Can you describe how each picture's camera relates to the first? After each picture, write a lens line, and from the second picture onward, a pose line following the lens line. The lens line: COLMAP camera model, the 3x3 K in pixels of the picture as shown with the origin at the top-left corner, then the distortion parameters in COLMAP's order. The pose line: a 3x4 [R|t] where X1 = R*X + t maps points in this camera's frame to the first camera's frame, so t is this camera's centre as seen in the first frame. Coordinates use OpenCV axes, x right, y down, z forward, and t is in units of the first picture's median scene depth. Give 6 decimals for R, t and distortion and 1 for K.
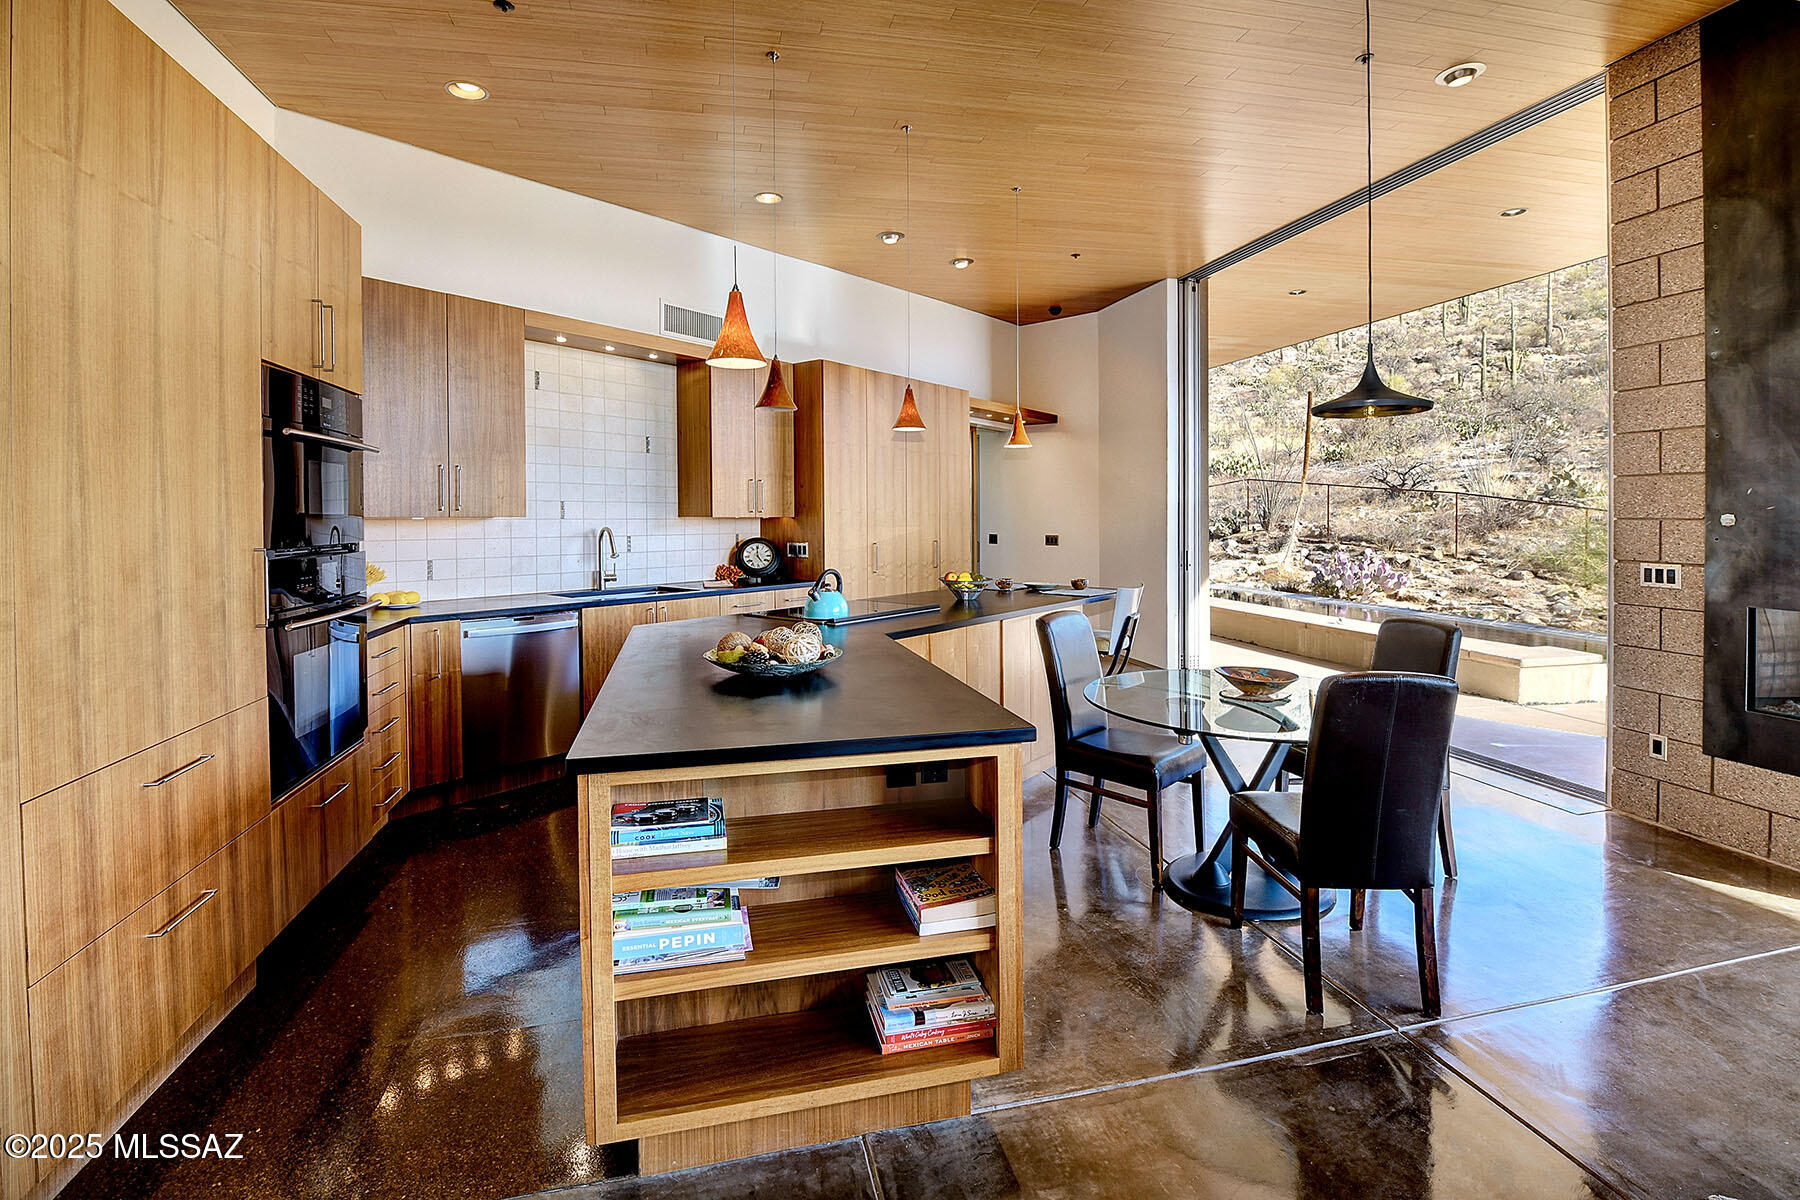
lens RADIAL K [[811.4, 0, 897.8], [0, 811.4, 536.4], [0, 0, 1]] dist [0.000166, 0.000082]
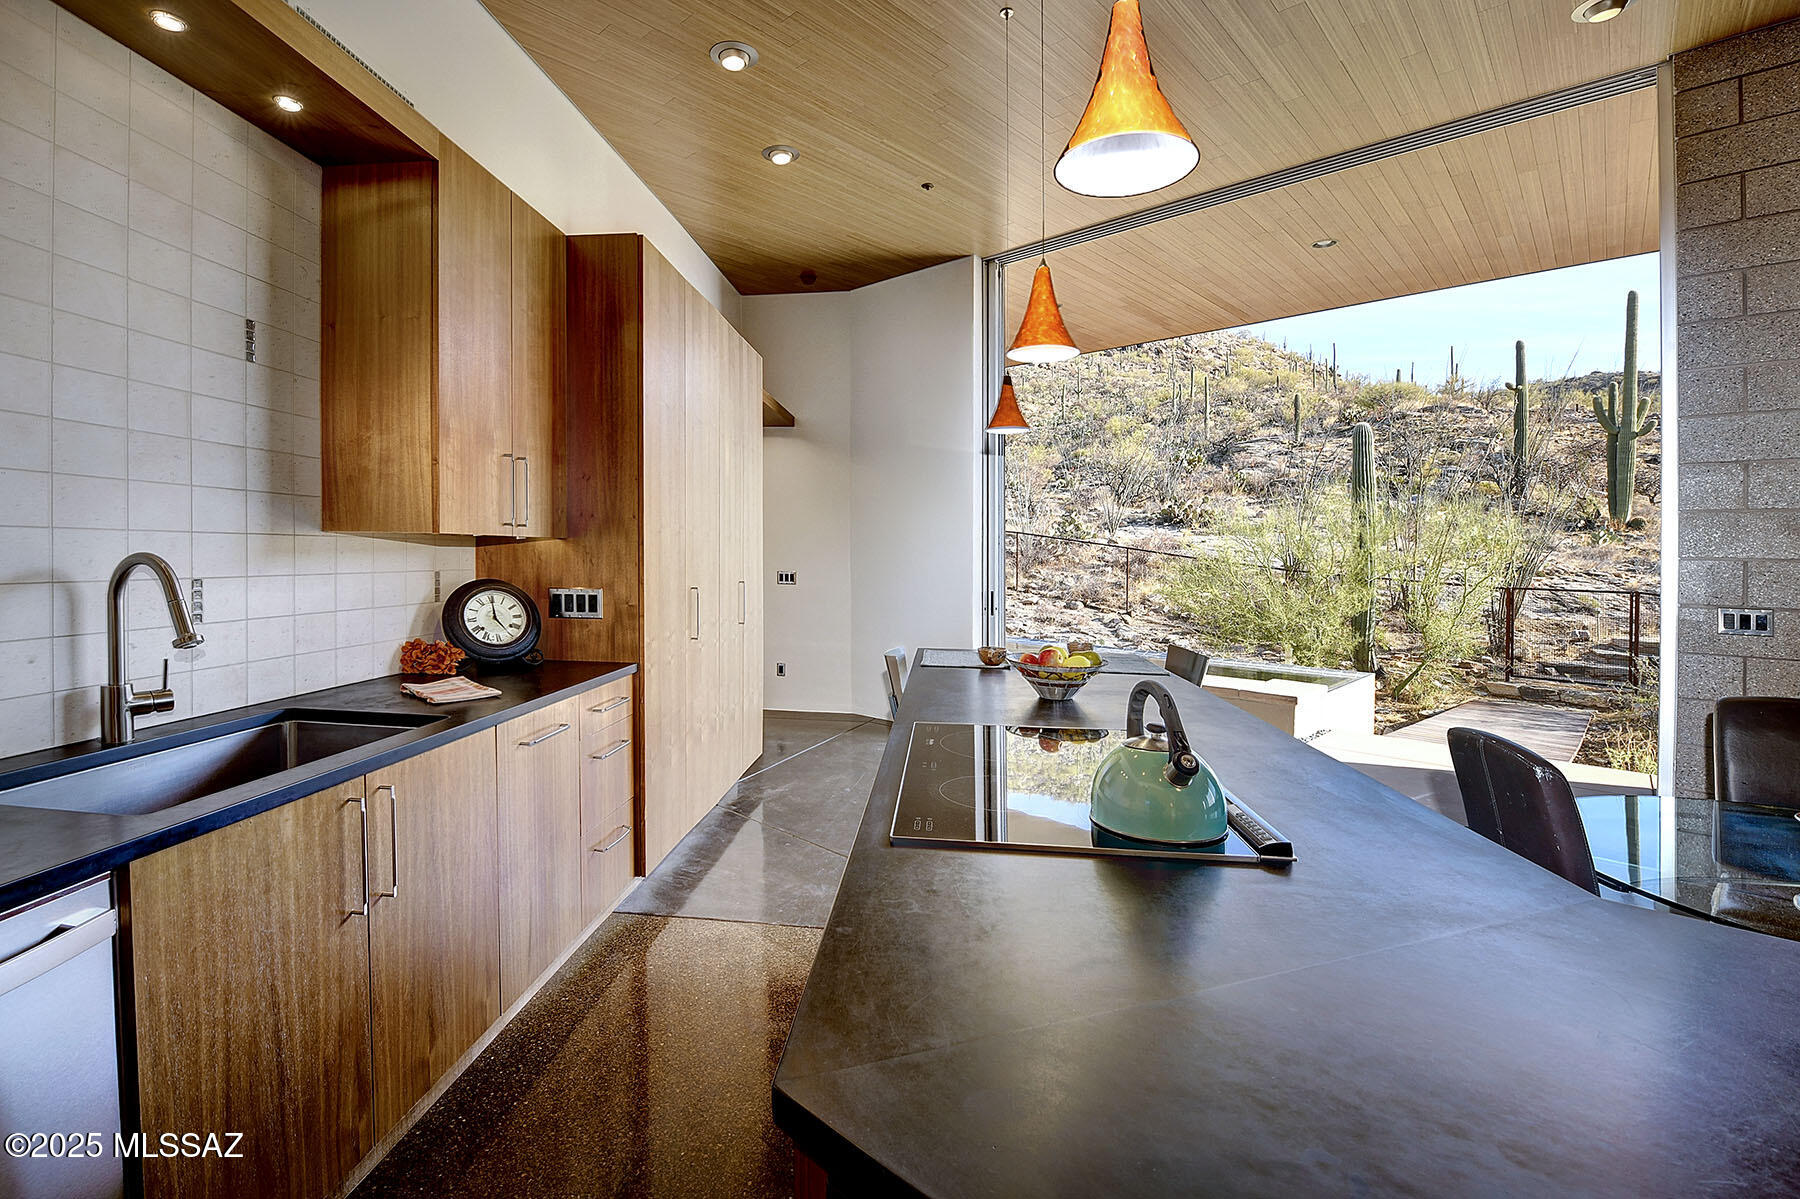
lens RADIAL K [[832.5, 0, 899.1], [0, 832.5, 571.9], [0, 0, 1]] dist [-0.017970, -0.000373]
pose [[0.857457, 0.001064, 0.514554, -0.223918], [-0.002420, 0.999995, 0.001964, -0.004765], [-0.514549, -0.002930, 0.857456, 0.462704]]
